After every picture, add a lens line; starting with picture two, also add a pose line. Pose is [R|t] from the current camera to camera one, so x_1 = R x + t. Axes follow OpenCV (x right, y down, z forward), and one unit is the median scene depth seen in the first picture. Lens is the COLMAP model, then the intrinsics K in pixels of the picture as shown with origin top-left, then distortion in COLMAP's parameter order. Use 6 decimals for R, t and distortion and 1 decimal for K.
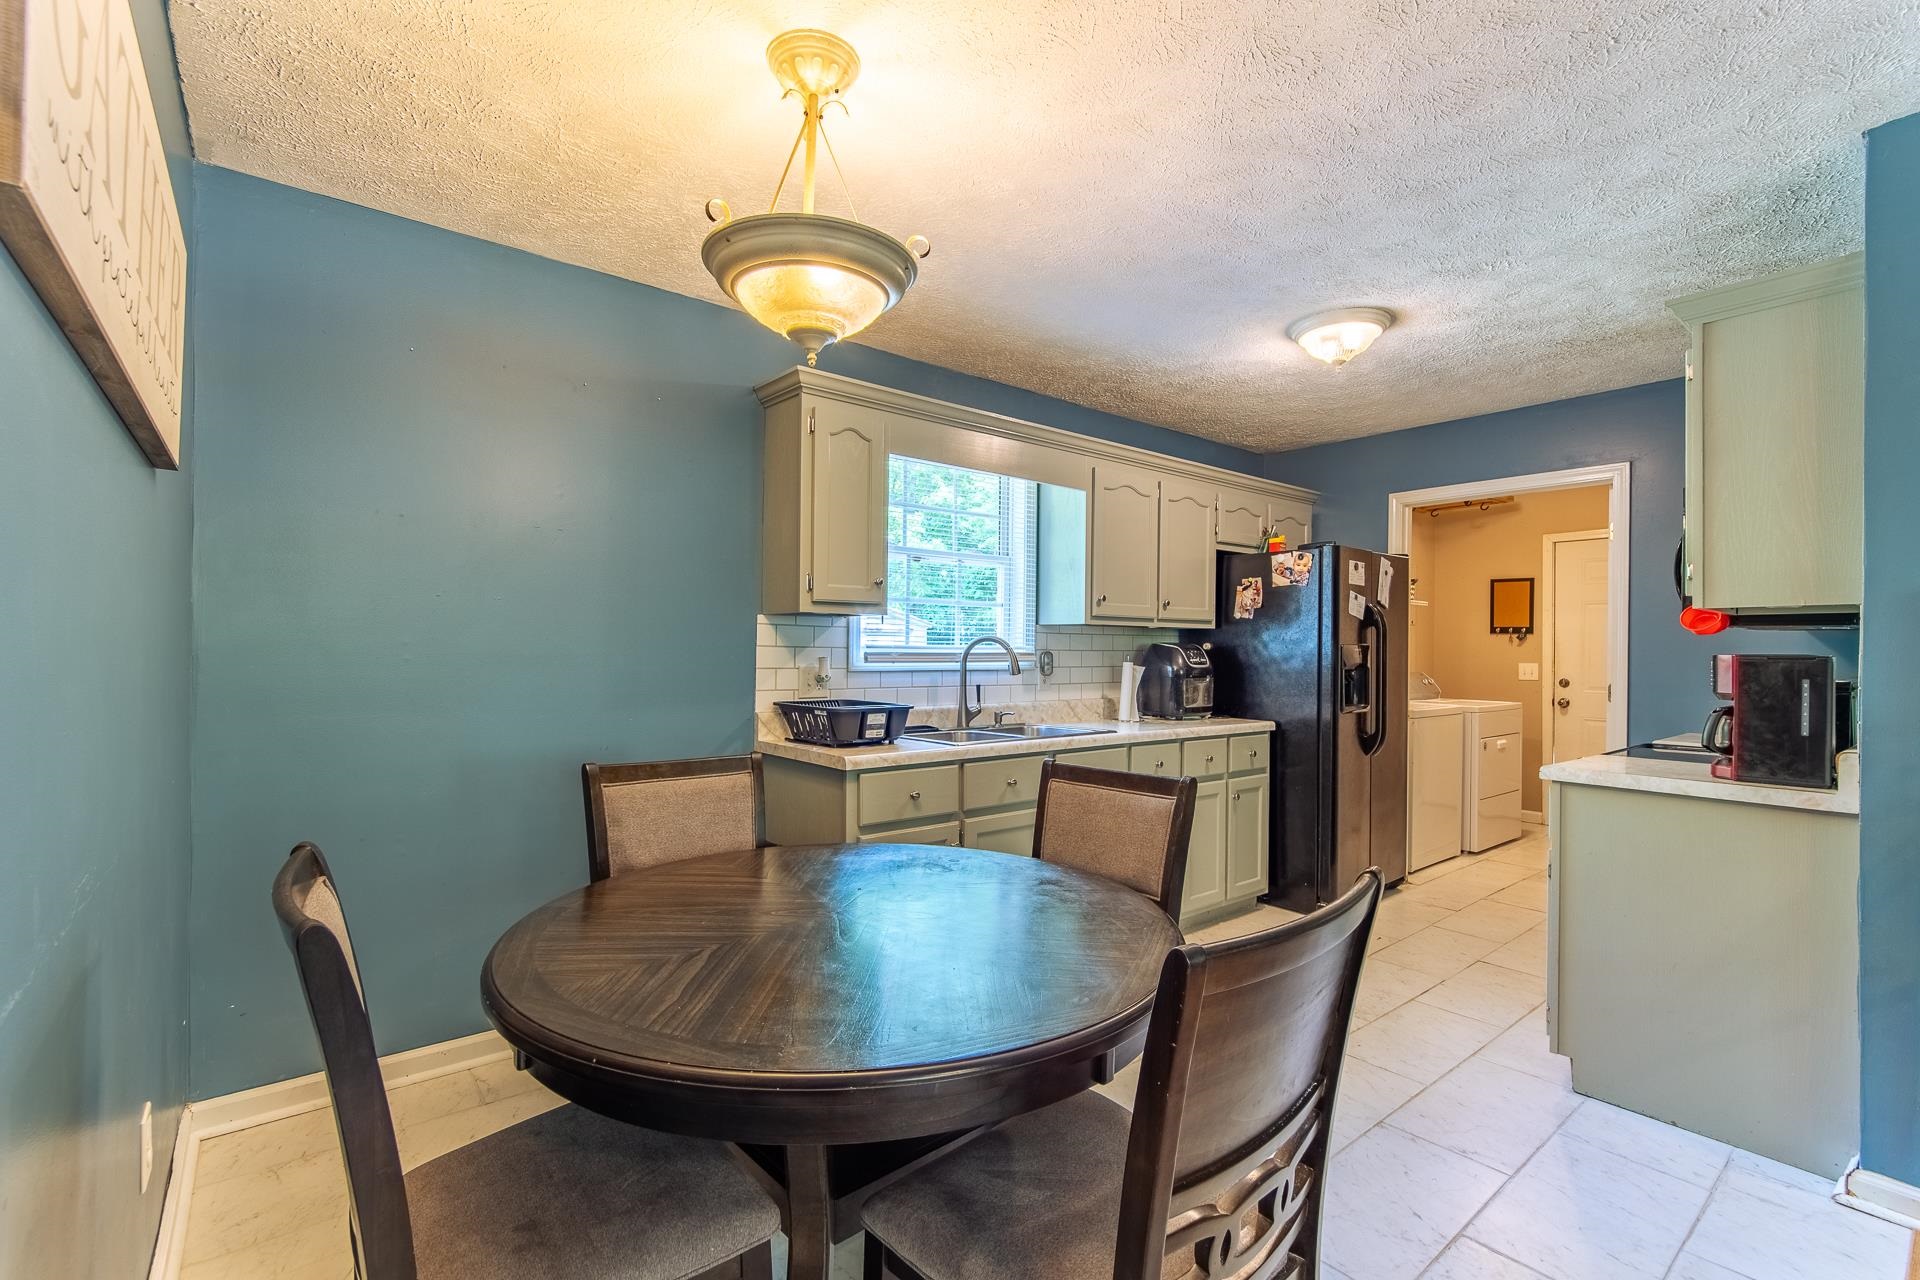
lens RADIAL K [[841.8, 0, 960.4], [0, 841.8, 649.7], [0, 0, 1]] dist [-0.003172, 0.002141]
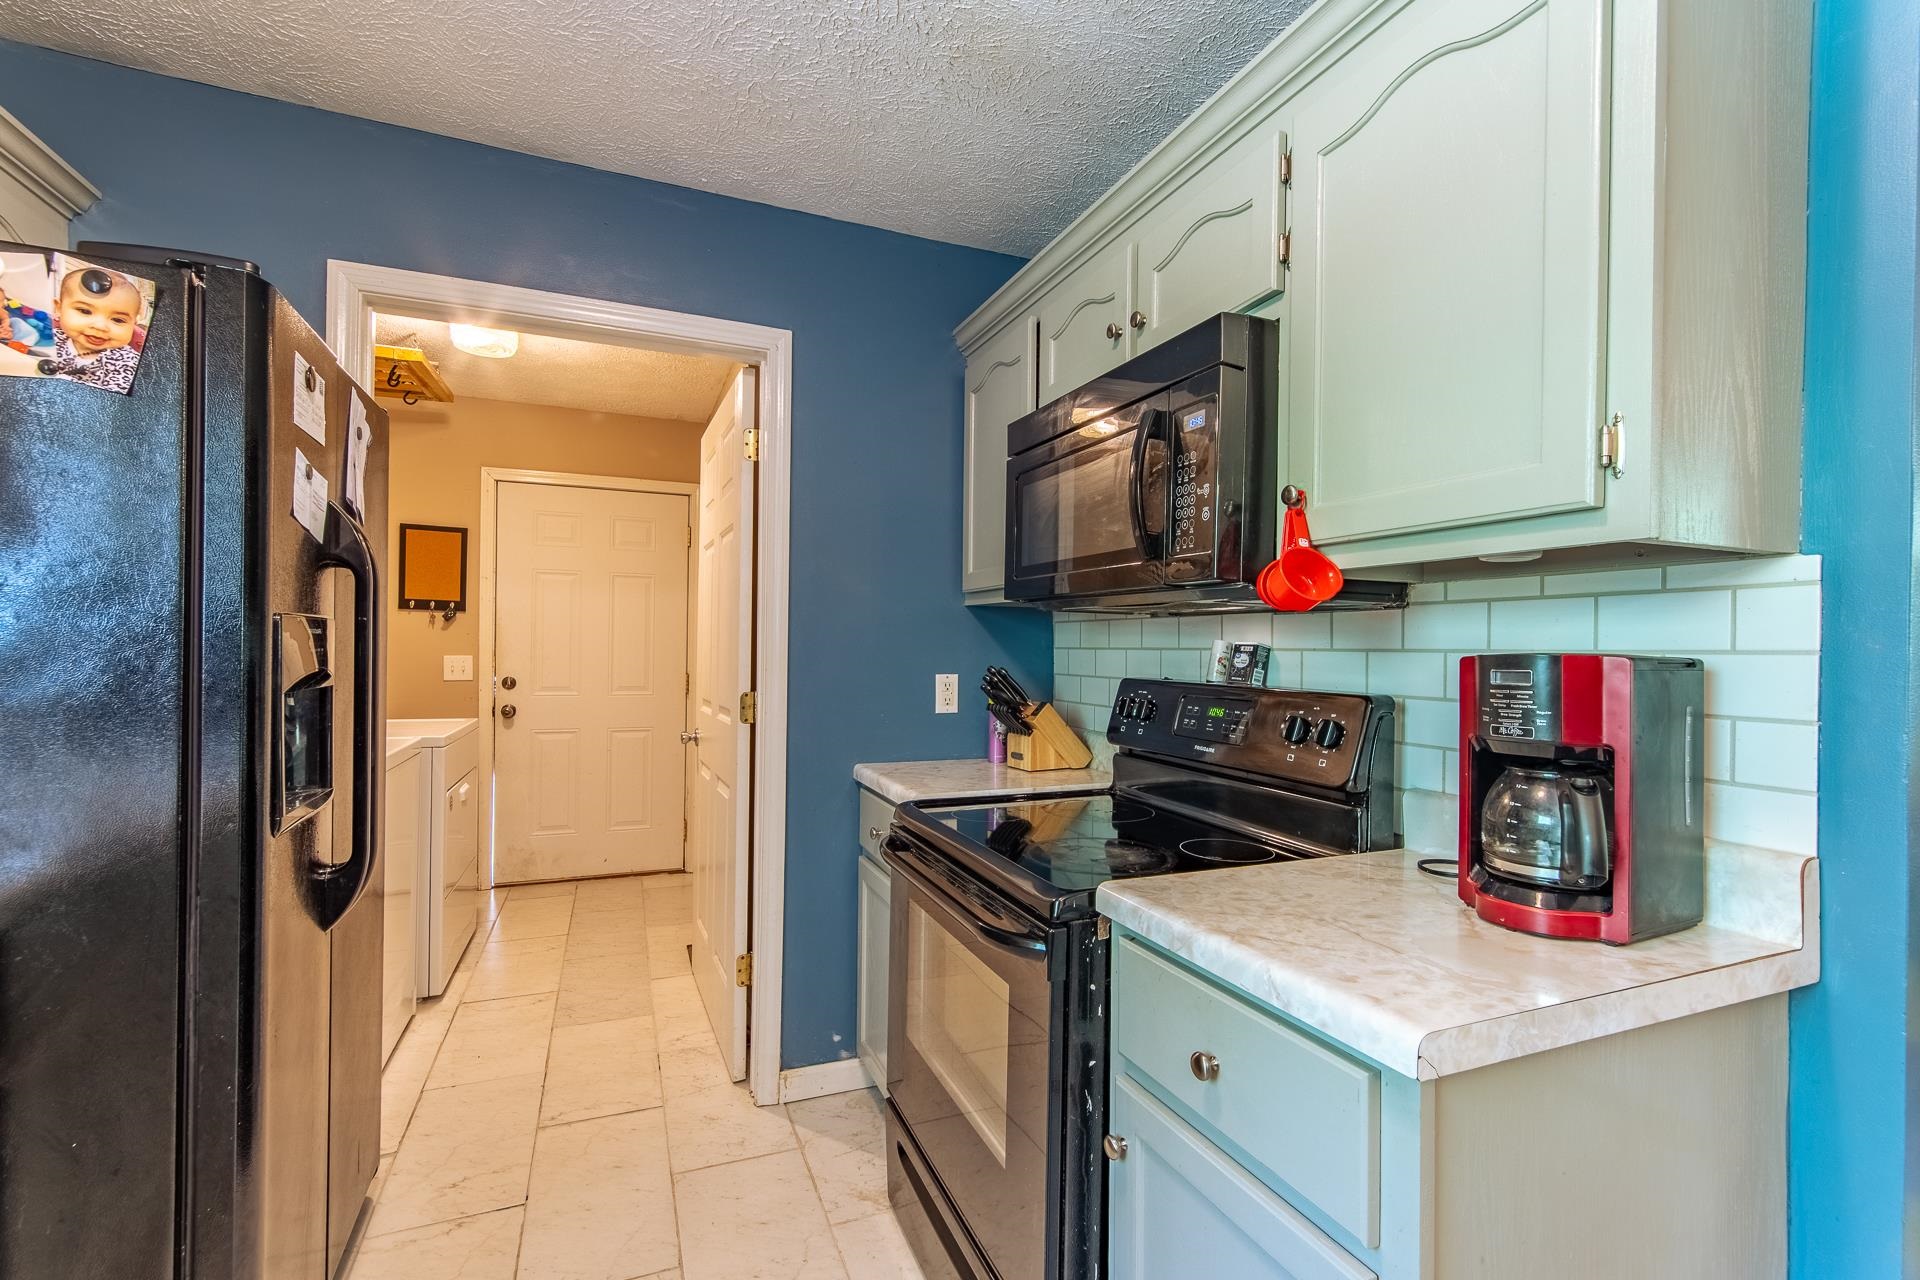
lens RADIAL K [[841.8, 0, 966.6], [0, 841.8, 648.2], [0, 0, 1]] dist [-0.003172, 0.002141]
pose [[0.278325, -0.005397, 0.960472, 0.224520], [-0.009469, 0.999920, 0.008363, 0.001773], [-0.960440, -0.011422, 0.278252, 0.660568]]
